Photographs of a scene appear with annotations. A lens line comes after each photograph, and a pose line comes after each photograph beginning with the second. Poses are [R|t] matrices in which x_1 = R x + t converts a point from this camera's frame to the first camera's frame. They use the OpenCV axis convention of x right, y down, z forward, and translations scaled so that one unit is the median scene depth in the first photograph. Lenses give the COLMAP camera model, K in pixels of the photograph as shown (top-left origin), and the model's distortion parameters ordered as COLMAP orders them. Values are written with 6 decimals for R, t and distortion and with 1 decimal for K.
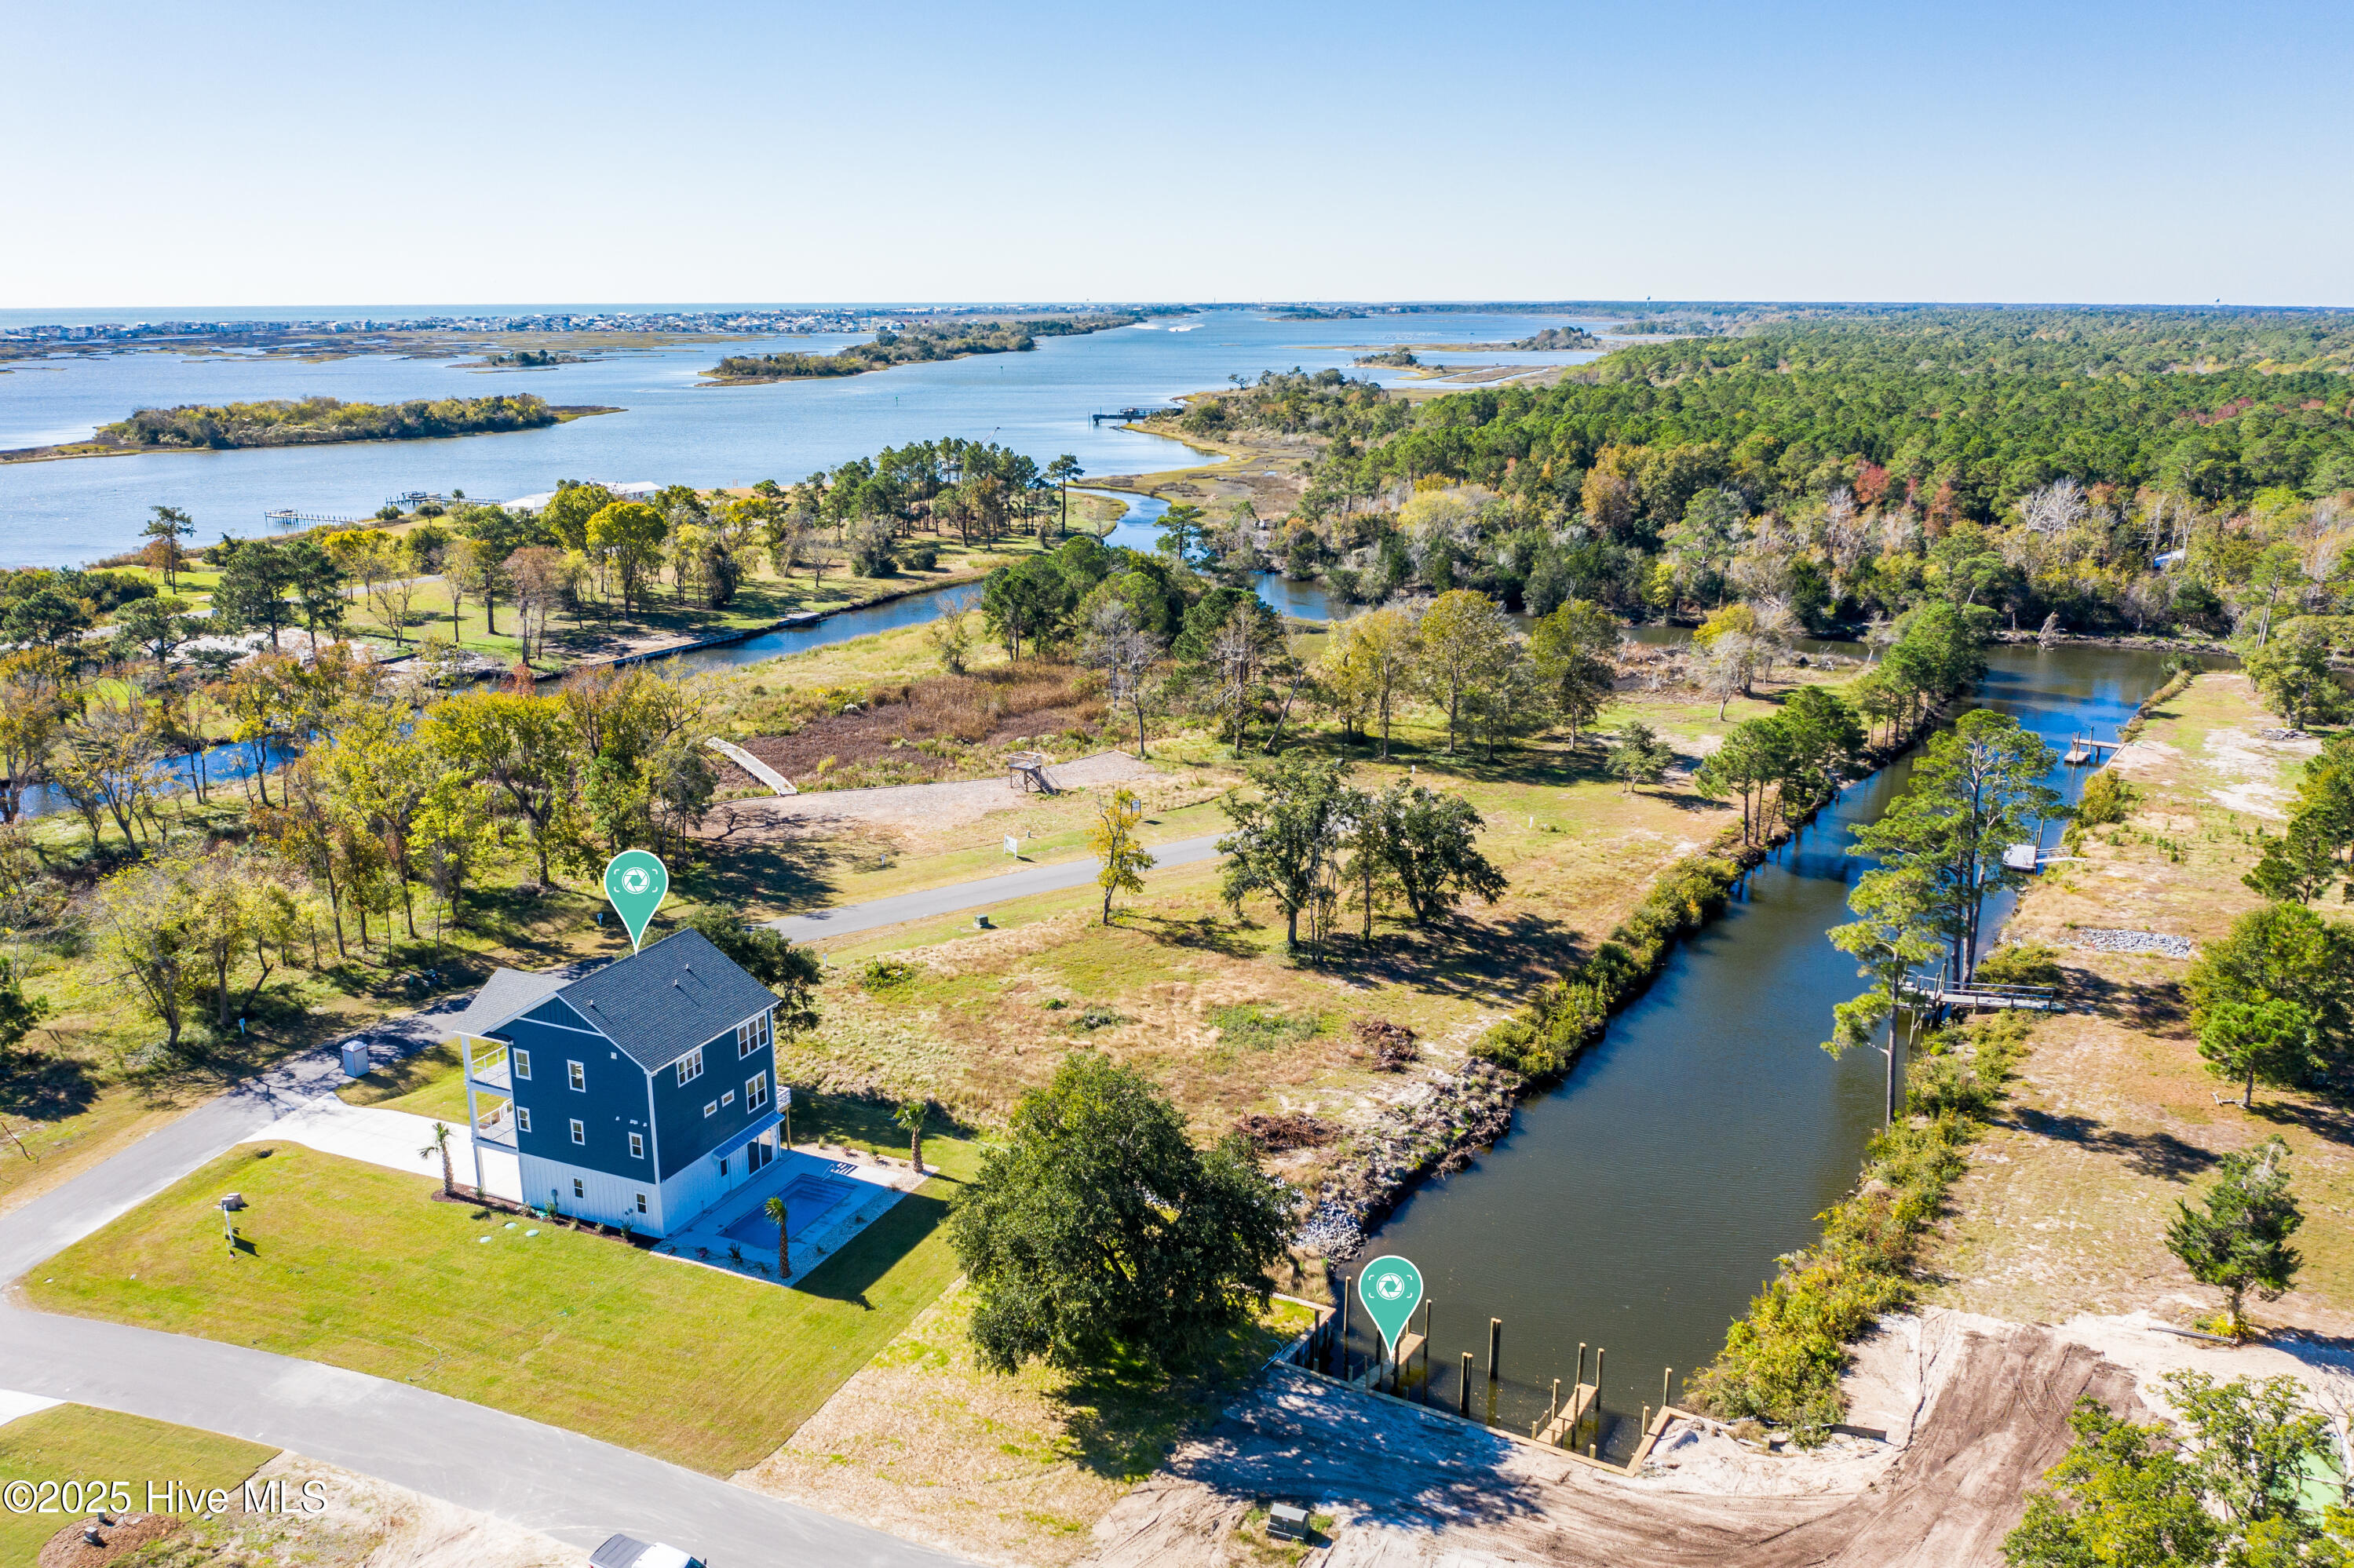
lens RADIAL K [[1847.0, 0, 1158.3], [0, 1847.0, 801.3], [0, 0, 1]] dist [-0.032548, 0.003390]
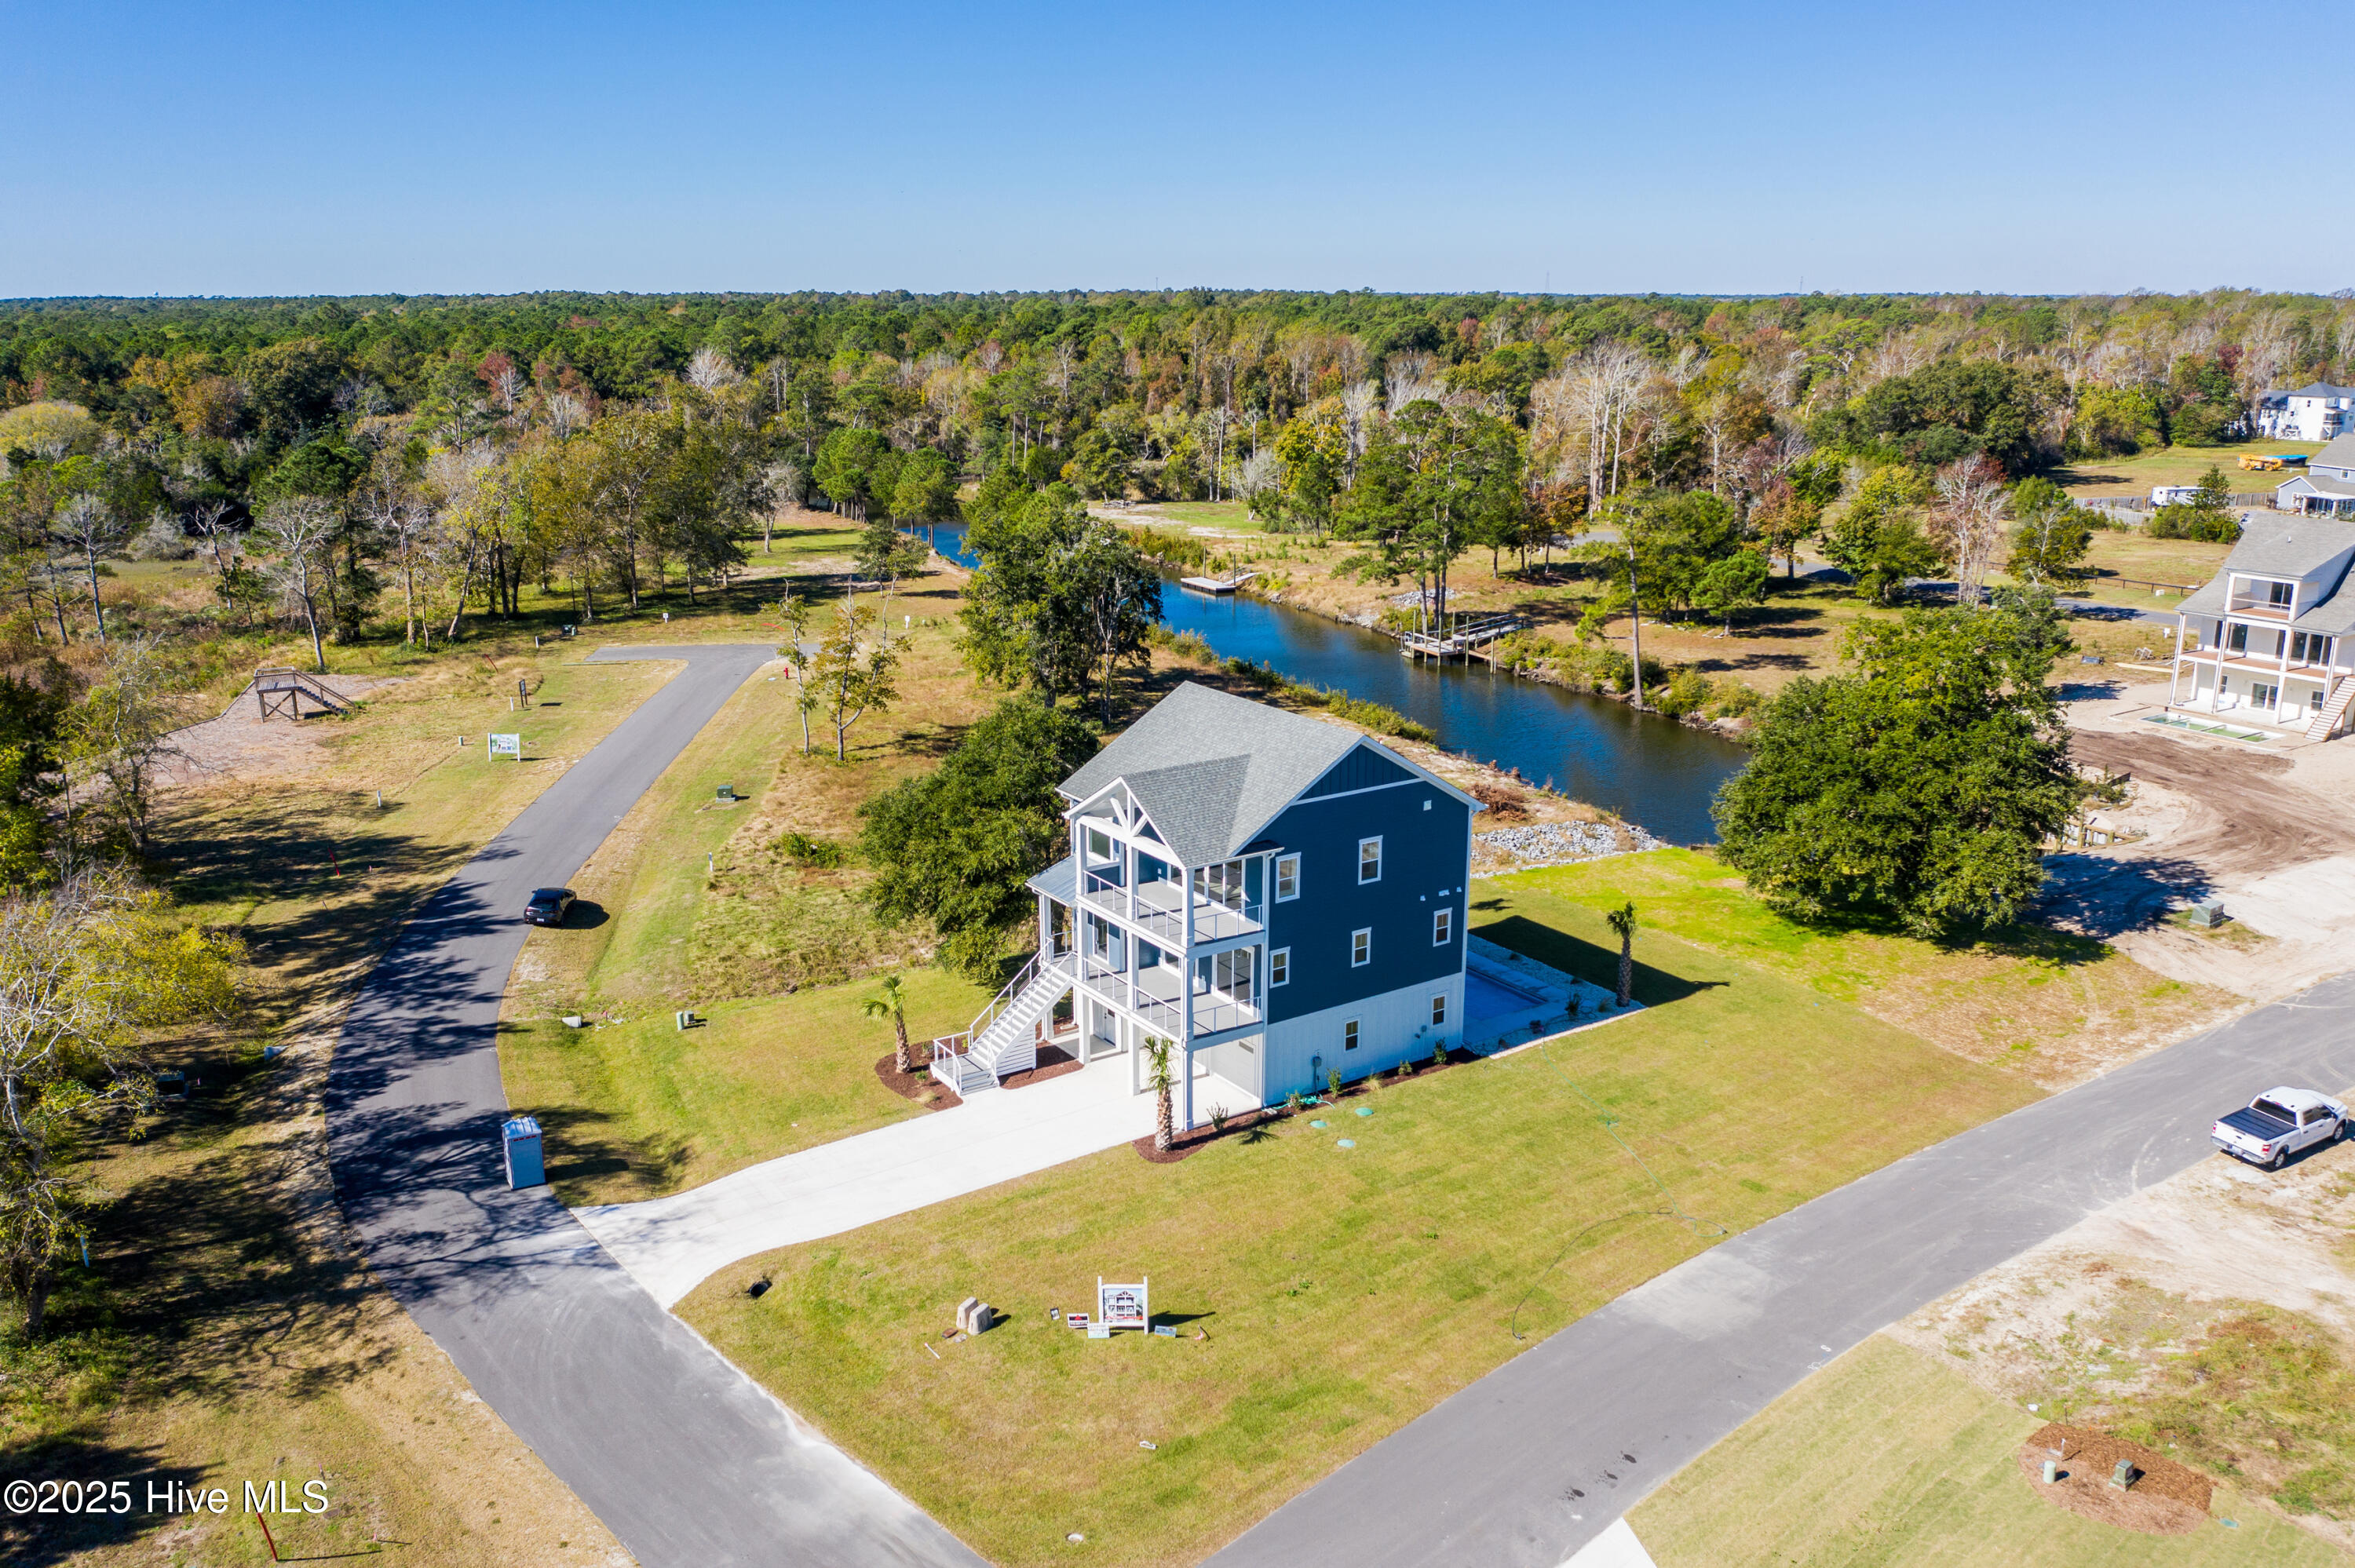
lens RADIAL K [[1847.7, 0, 1167.1], [0, 1847.7, 782.9], [0, 0, 1]] dist [-0.032548, 0.003390]
pose [[0.522916, -0.215747, 0.824628, -0.665308], [0.224632, 0.968119, 0.110844, 0.020998], [-0.822252, 0.127276, 0.554709, 0.493032]]
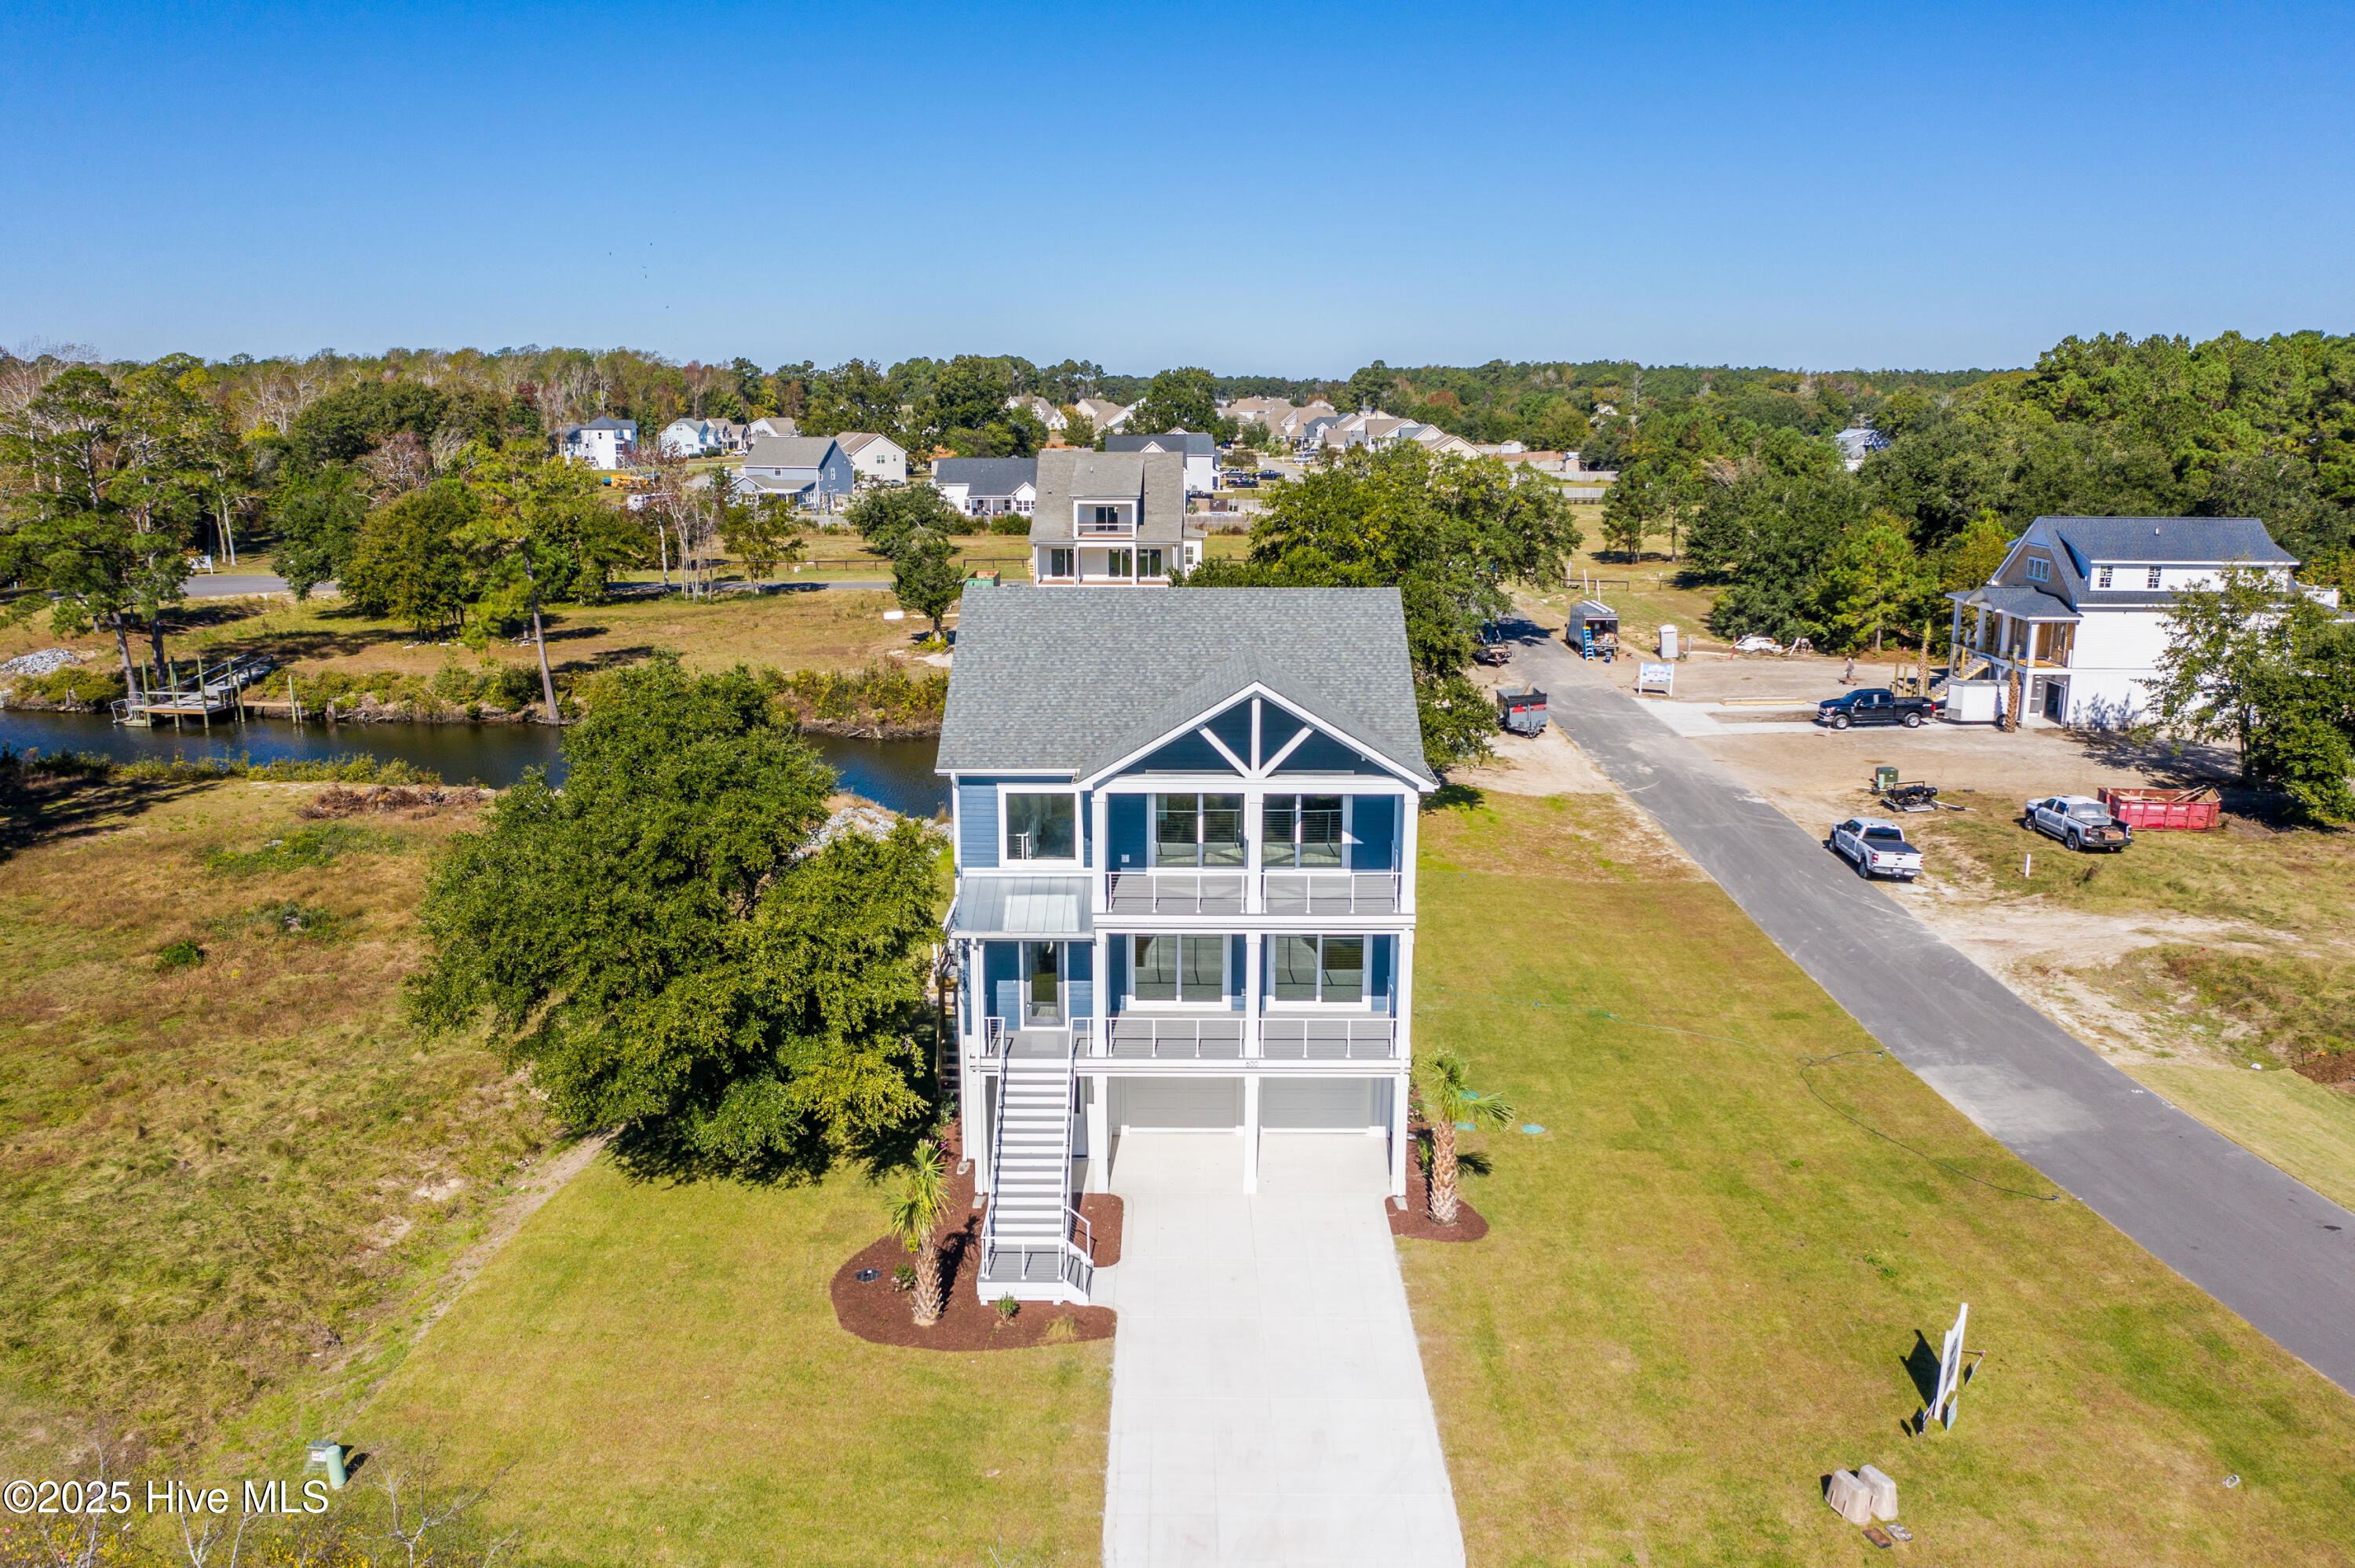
lens RADIAL K [[1847.7, 0, 1176.0], [0, 1847.7, 782.5], [0, 0, 1]] dist [-0.032548, 0.003390]
pose [[-0.413939, -0.187733, 0.890736, -0.540937], [0.240037, 0.921362, 0.305736, -0.010257], [-0.878087, 0.340366, -0.336324, 0.886012]]
